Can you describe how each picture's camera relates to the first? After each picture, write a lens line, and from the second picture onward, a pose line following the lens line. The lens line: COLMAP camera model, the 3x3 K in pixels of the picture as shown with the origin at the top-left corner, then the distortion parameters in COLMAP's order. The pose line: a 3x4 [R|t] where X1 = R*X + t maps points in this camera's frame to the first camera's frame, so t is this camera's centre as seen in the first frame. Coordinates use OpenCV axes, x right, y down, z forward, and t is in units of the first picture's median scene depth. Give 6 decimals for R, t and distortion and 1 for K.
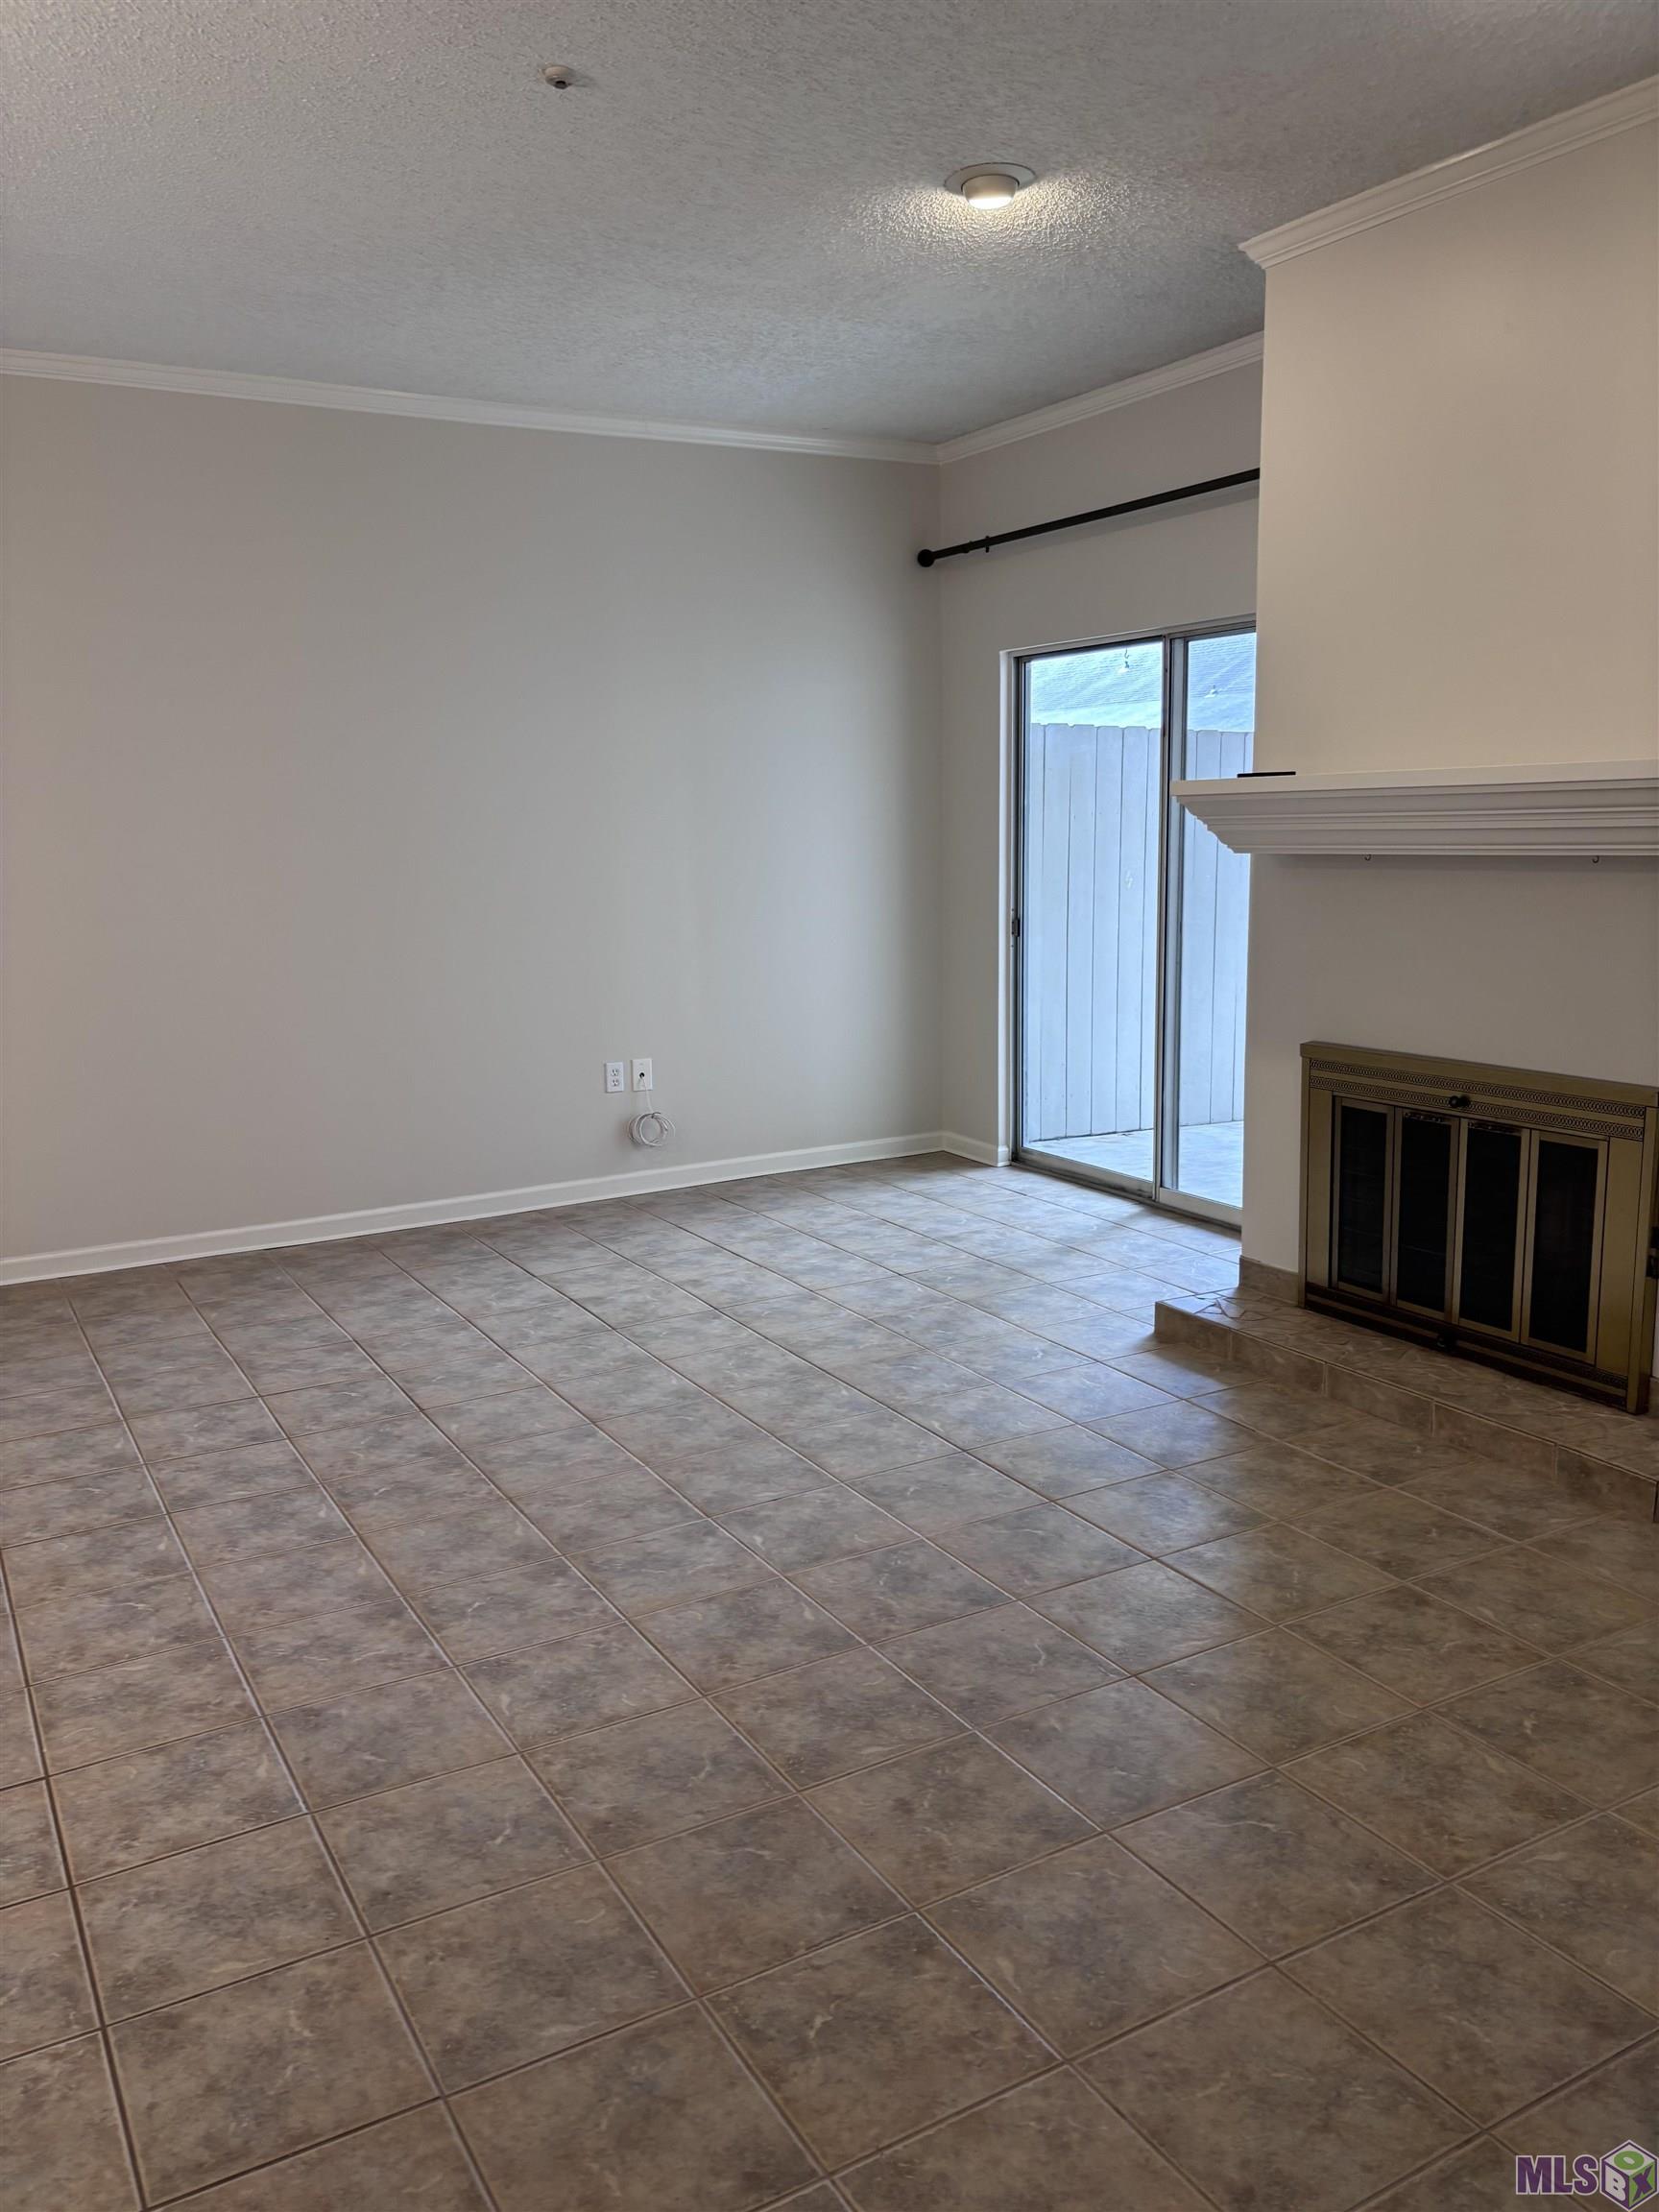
lens RADIAL K [[1688.9, 0, 795.6], [0, 1688.9, 1096.4], [0, 0, 1]] dist [0.010436, 0.000000]
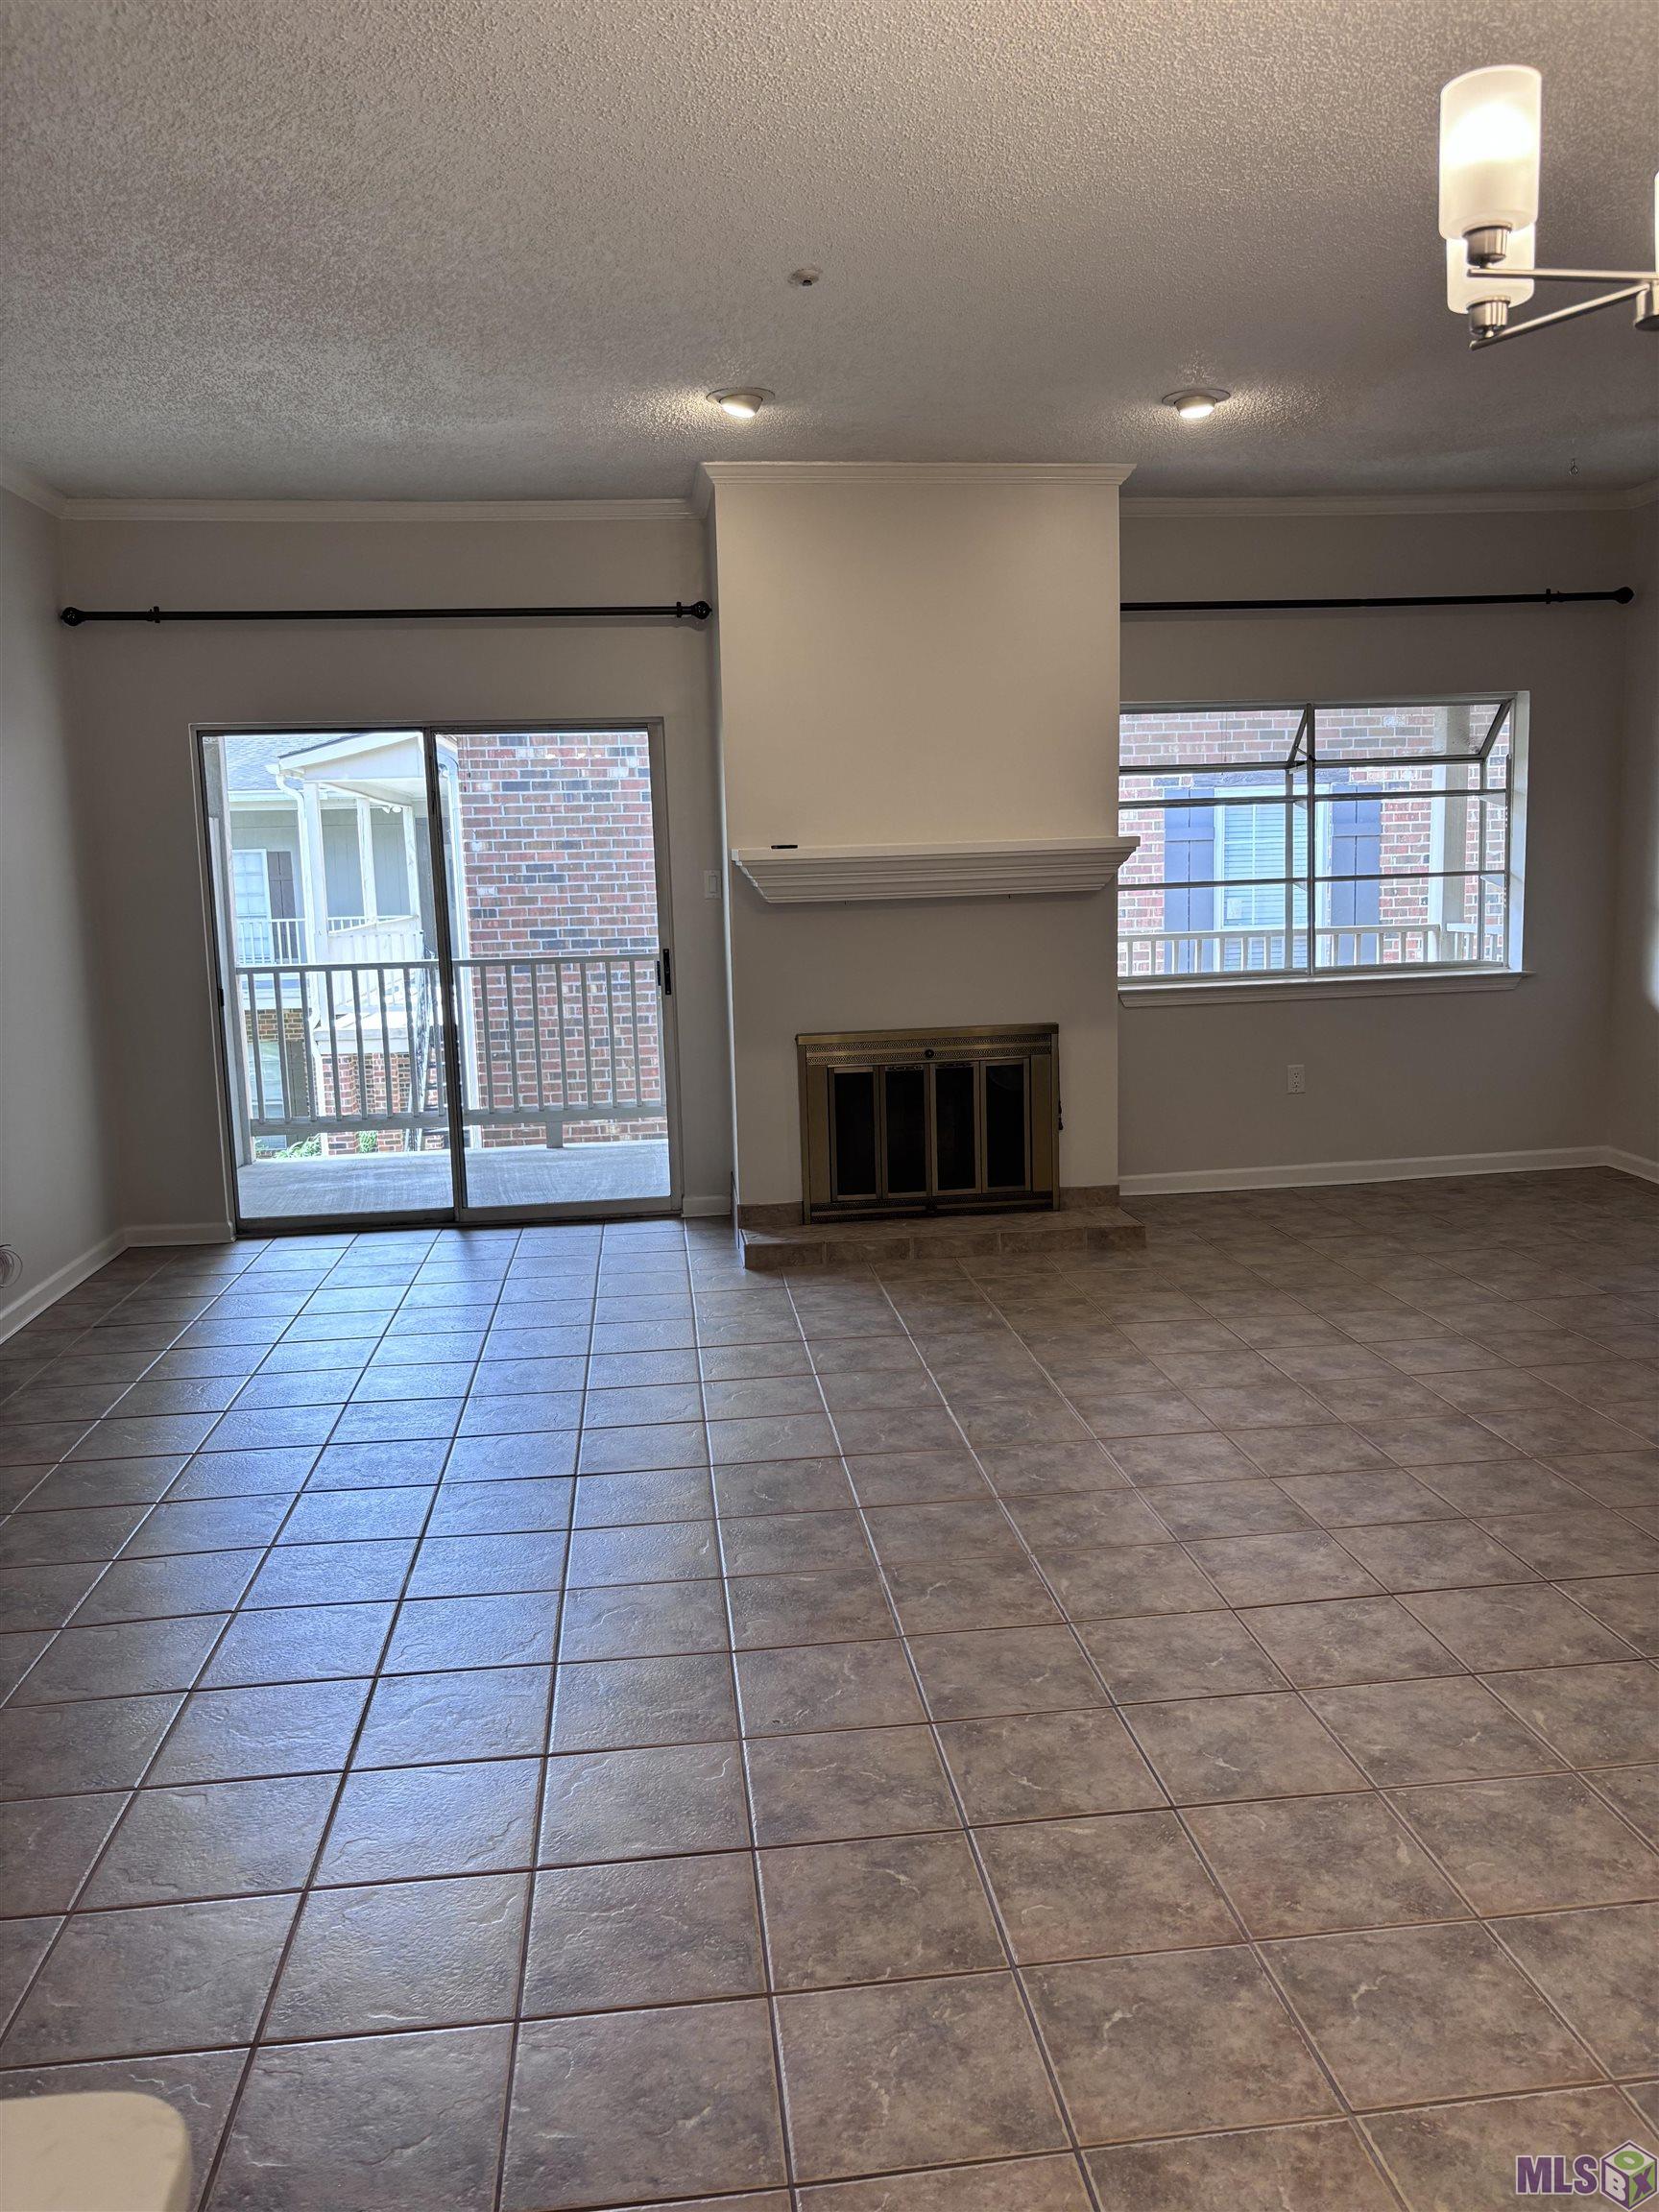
lens RADIAL K [[1683.1, 0, 834.7], [0, 1683.1, 1087.3], [0, 0, 1]] dist [0.022731, -0.003154]
pose [[0.384103, -0.118030, 0.915715, -1.229452], [0.172377, 0.983524, 0.054466, -0.075577], [-0.907057, 0.136927, 0.398120, 0.525796]]
